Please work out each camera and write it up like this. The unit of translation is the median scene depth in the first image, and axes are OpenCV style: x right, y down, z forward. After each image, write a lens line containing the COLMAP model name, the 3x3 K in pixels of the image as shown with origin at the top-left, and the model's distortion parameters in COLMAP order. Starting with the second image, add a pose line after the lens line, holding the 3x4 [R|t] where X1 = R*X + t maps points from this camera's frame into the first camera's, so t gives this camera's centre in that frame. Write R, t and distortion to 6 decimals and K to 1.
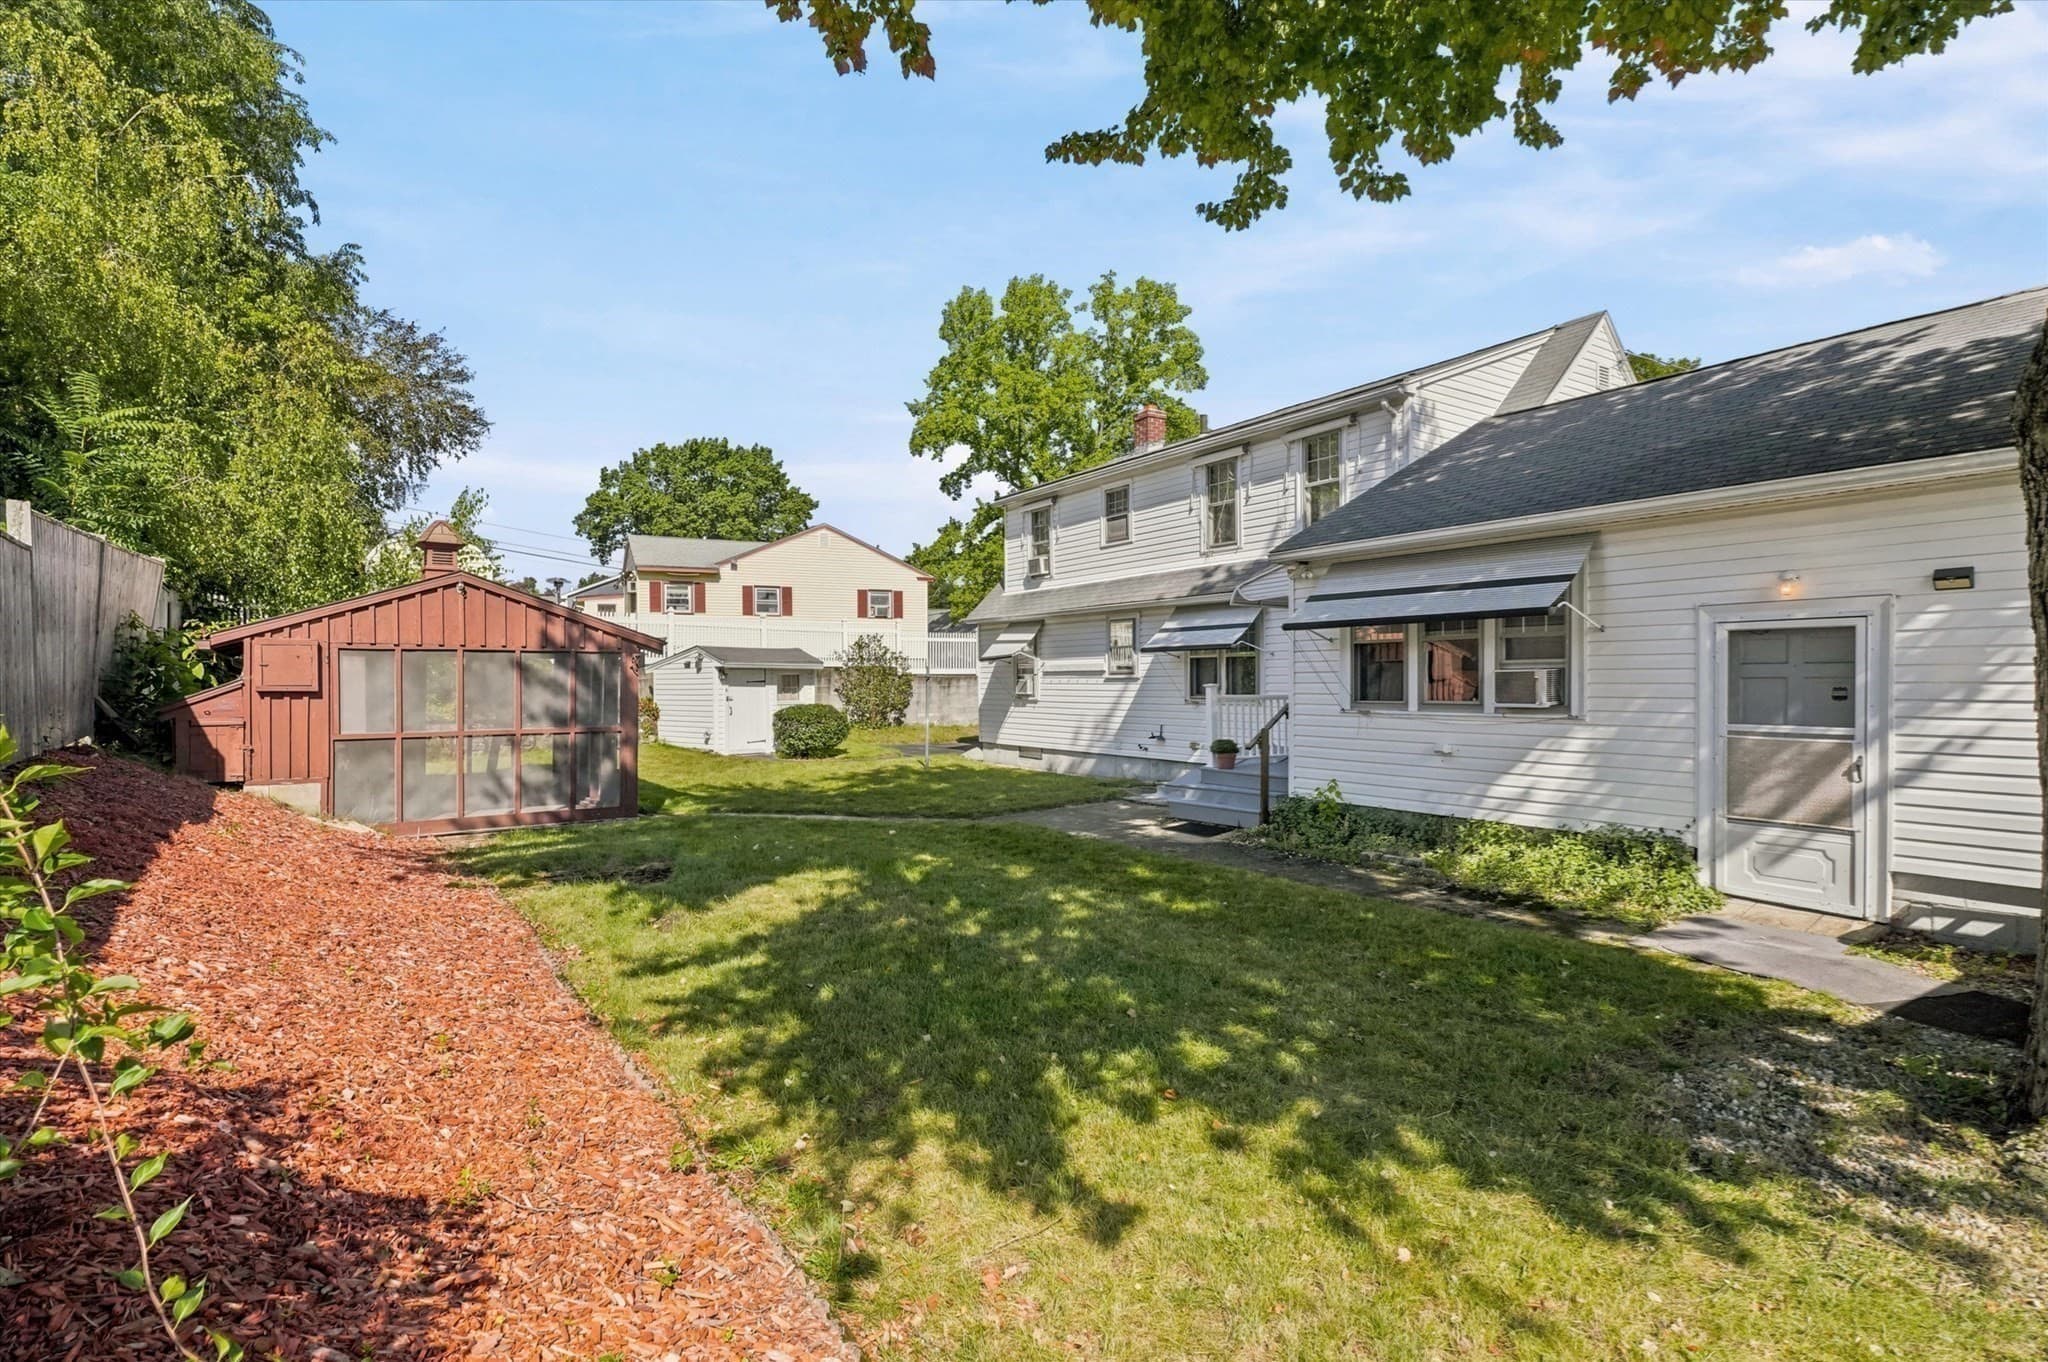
lens RADIAL K [[1015.2, 0, 1027.5], [0, 1015.2, 673.0], [0, 0, 1]] dist [0.002638, -0.000009]
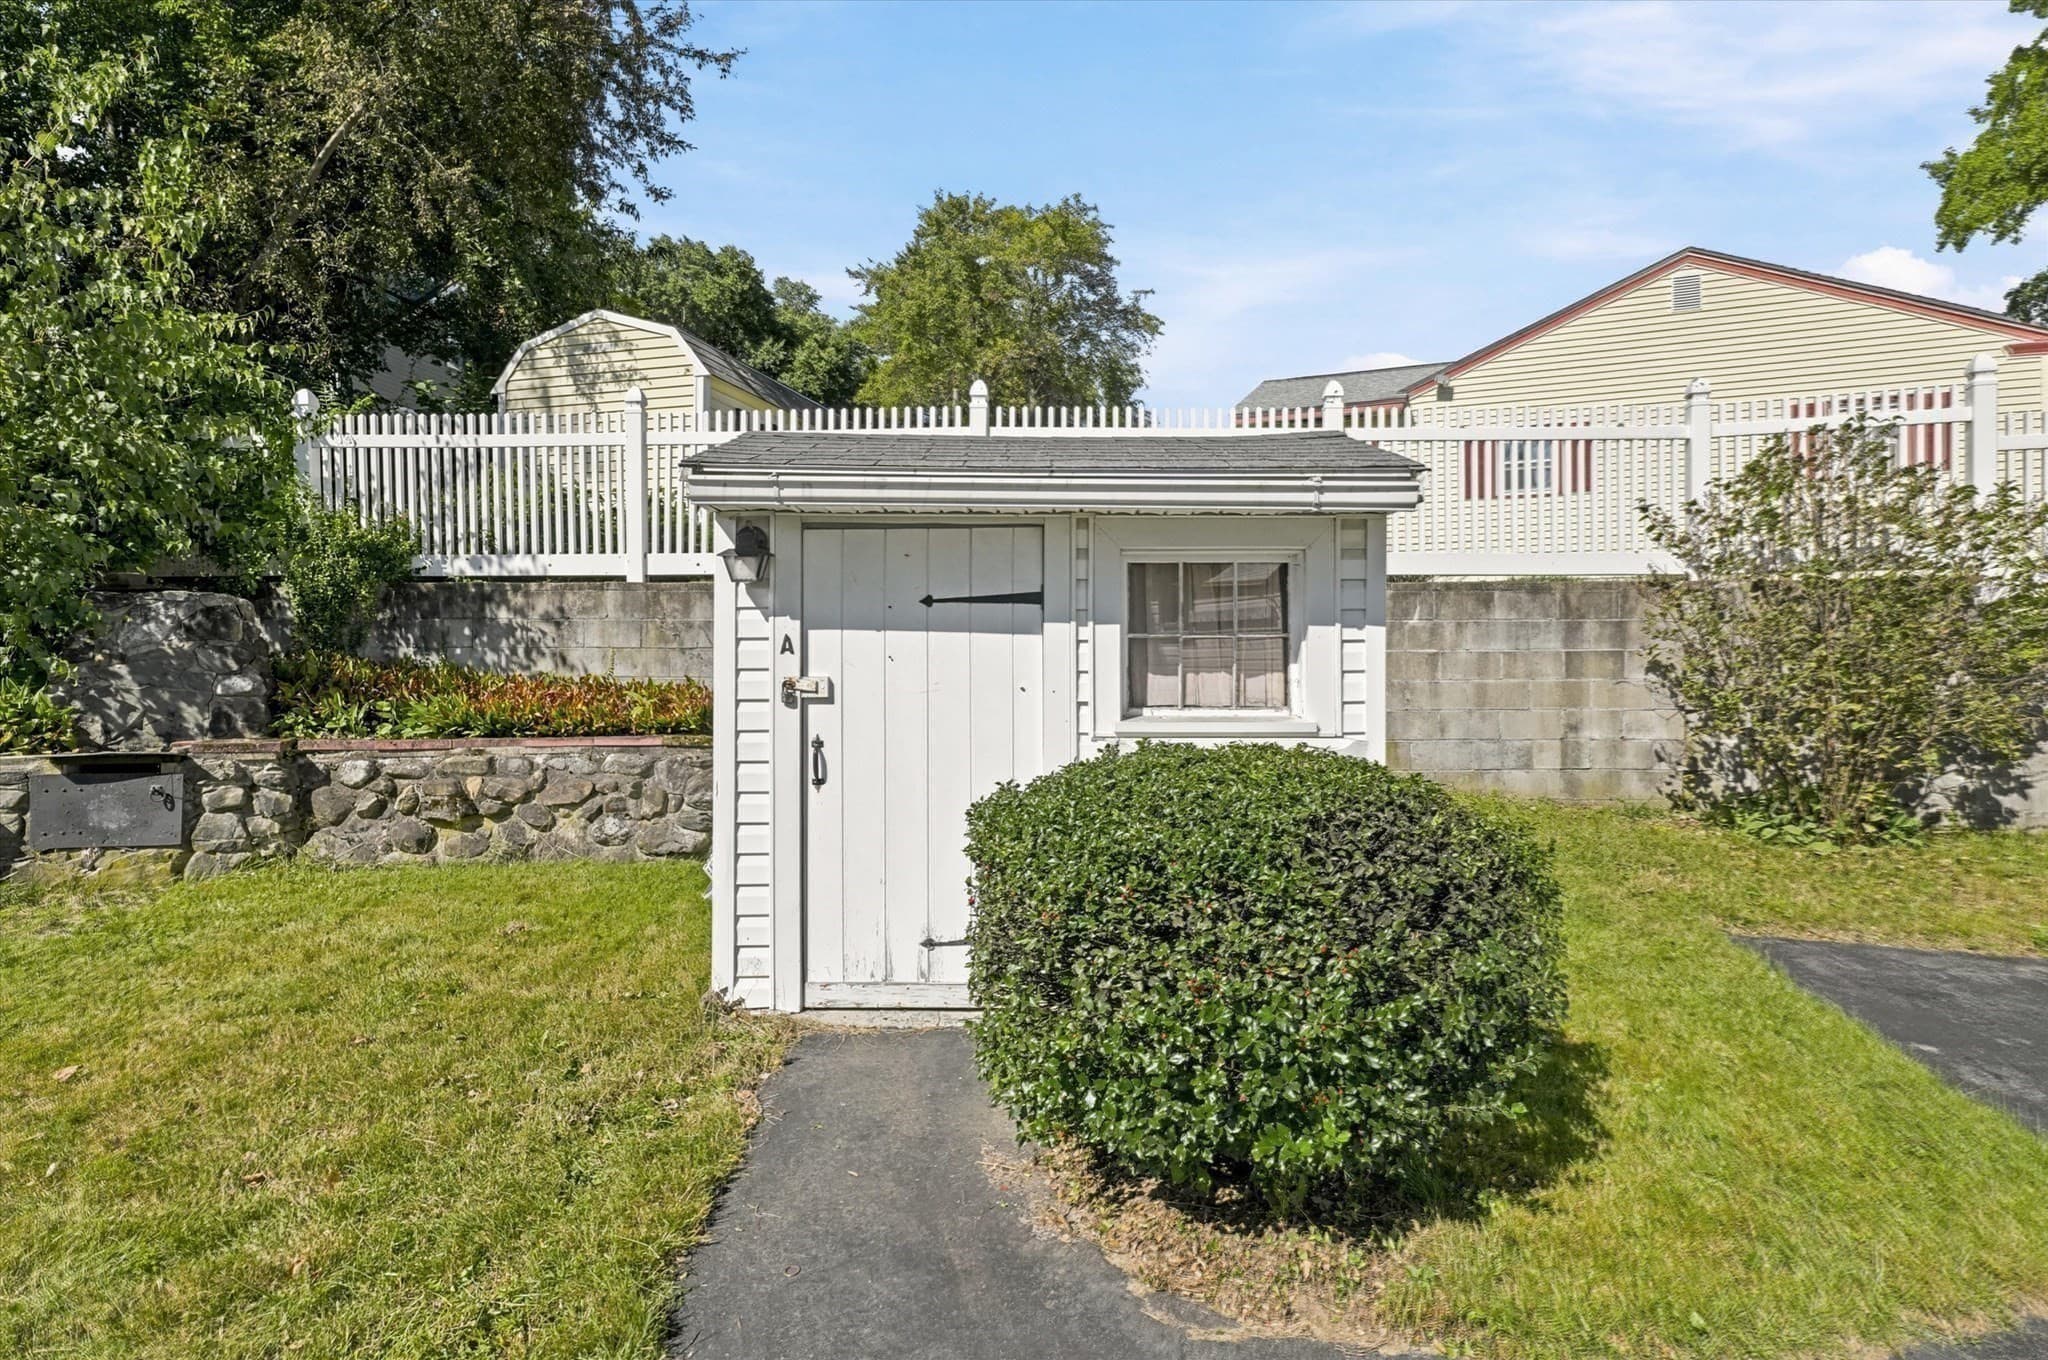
lens RADIAL K [[1015.2, 0, 1022.4], [0, 1015.2, 675.0], [0, 0, 1]] dist [0.002638, -0.000009]
pose [[0.674809, 0.009227, -0.737935, -0.108467], [-0.000022, 0.999922, 0.012483, 0.015279], [0.737992, -0.008408, 0.674757, 0.716361]]
